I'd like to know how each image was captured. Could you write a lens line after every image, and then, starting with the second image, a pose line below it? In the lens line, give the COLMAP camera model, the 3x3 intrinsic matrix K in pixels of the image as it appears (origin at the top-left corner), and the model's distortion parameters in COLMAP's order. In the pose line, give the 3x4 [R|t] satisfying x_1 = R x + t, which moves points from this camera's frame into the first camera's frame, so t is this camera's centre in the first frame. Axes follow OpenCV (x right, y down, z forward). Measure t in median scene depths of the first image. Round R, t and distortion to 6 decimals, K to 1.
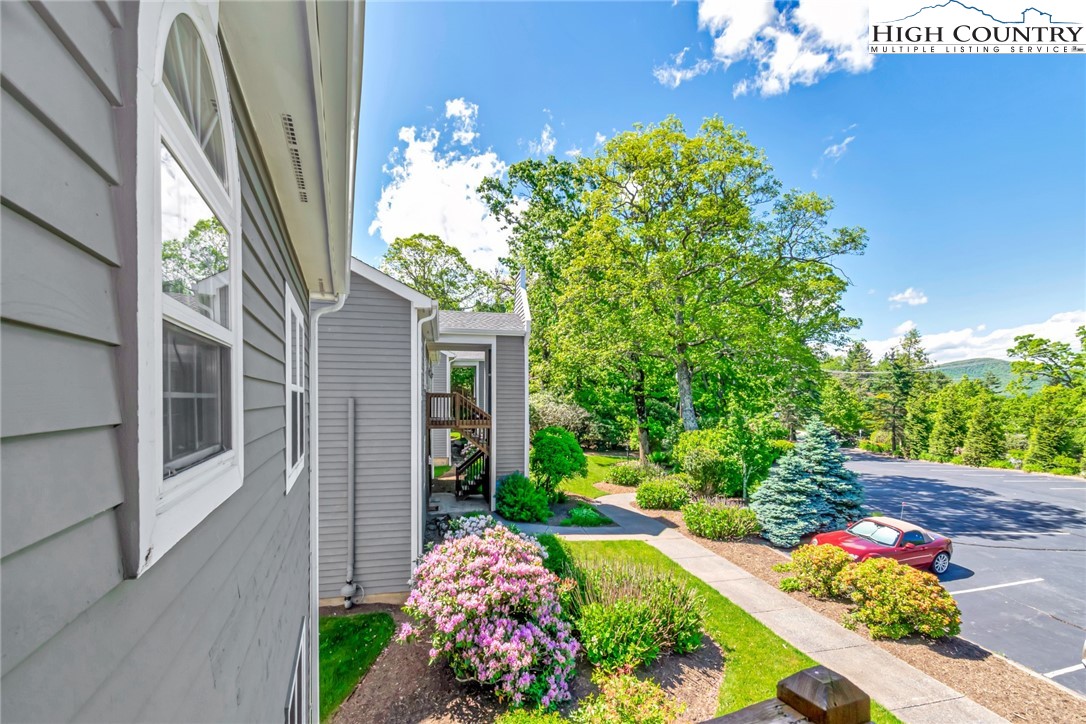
lens RADIAL K [[495.0, 0, 539.1], [0, 495.0, 399.3], [0, 0, 1]] dist [0.003223, 0.000069]
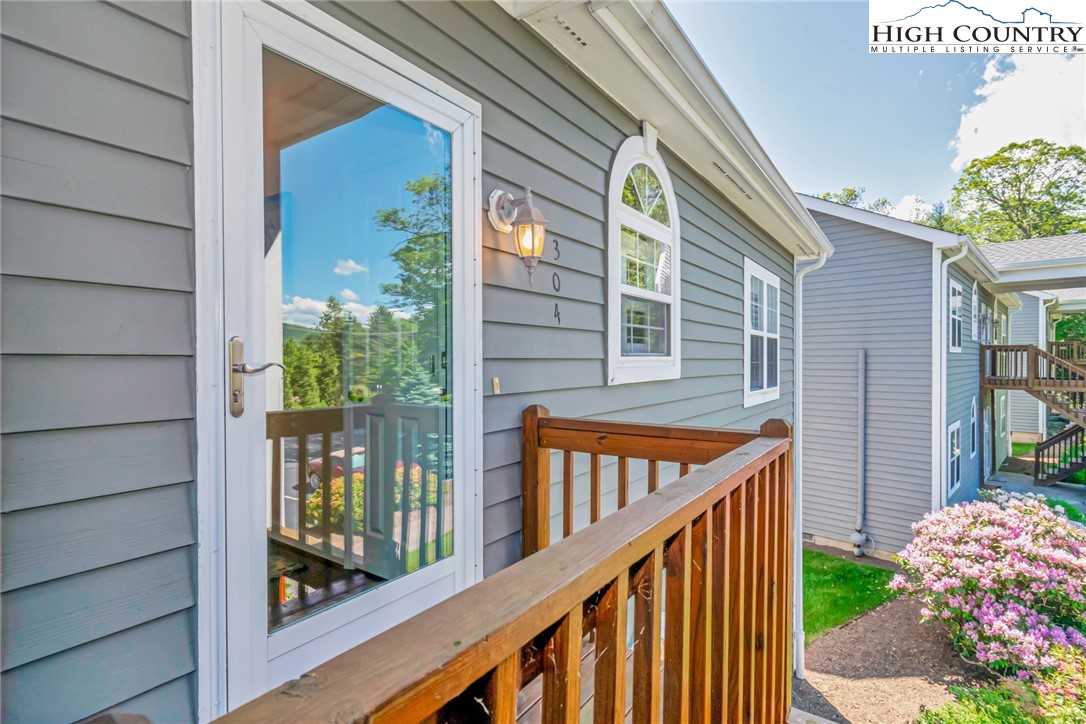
lens RADIAL K [[484.6, 0, 551.2], [0, 484.6, 351.3], [0, 0, 1]] dist [0.003627, -0.000154]
pose [[0.535850, -0.009304, -0.844262, 0.190107], [-0.004325, 0.999896, -0.013764, 0.028304], [0.844302, 0.011027, 0.535754, -0.106444]]
